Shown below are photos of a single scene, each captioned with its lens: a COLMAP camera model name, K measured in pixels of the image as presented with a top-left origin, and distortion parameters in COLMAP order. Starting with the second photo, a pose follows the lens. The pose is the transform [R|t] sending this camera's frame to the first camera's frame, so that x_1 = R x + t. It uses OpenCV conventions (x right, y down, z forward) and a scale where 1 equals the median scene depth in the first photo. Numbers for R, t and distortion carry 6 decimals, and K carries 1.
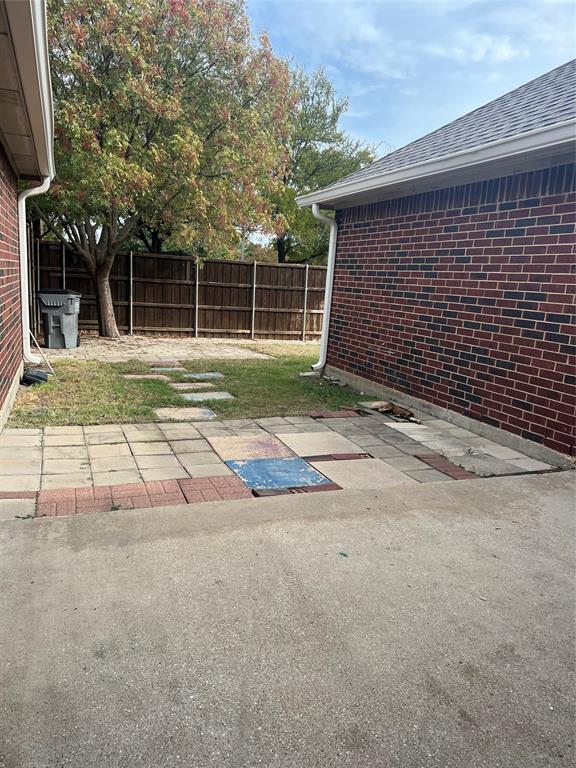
lens RADIAL K [[577.5, 0, 287.9], [0, 577.5, 388.2], [0, 0, 1]] dist [-0.032826, -0.000006]
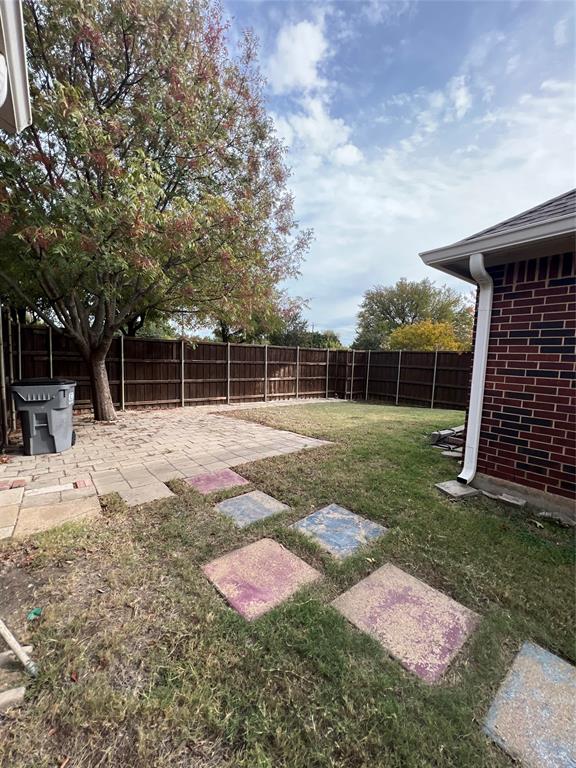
lens RADIAL K [[307.5, 0, 289.3], [0, 307.5, 378.1], [0, 0, 1]] dist [-0.016139, 0.000540]
pose [[0.954707, -0.051805, 0.293004, -0.137315], [0.082148, 0.992345, -0.092213, -0.073242], [-0.285984, 0.112106, 0.951654, 0.345597]]
